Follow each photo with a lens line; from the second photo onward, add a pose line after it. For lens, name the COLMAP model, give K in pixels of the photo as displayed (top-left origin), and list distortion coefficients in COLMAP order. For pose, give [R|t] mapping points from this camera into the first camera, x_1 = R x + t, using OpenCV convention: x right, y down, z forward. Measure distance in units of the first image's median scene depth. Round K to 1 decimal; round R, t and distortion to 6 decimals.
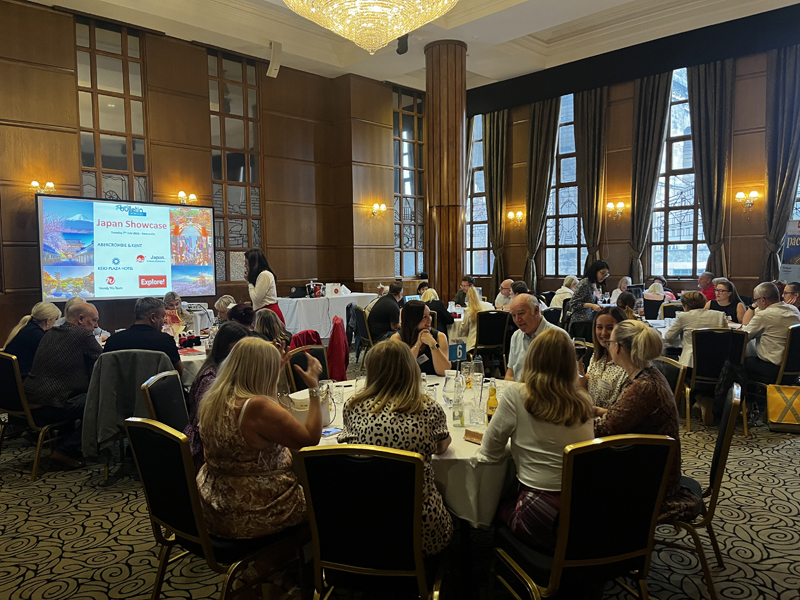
lens RADIAL K [[627.3, 0, 405.6], [0, 627.3, 299.5], [0, 0, 1]] dist [0.089973, -0.141103]
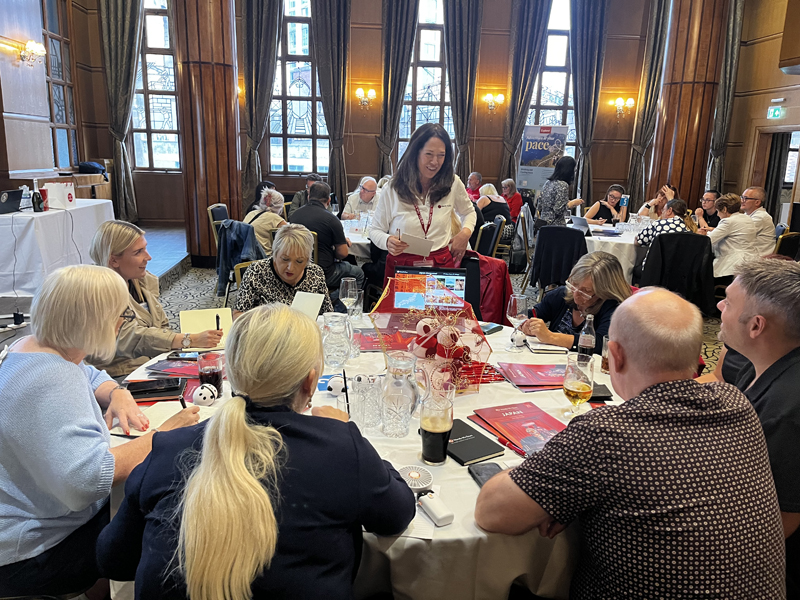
lens RADIAL K [[626.7, 0, 400.0], [0, 626.7, 300.0], [0, 0, 1]] dist [0.089203, -0.140290]
pose [[0.611952, -0.148317, 0.776863, -0.340363], [0.013231, 0.984041, 0.177448, -0.017637], [-0.790784, -0.098311, 0.604148, 0.365614]]
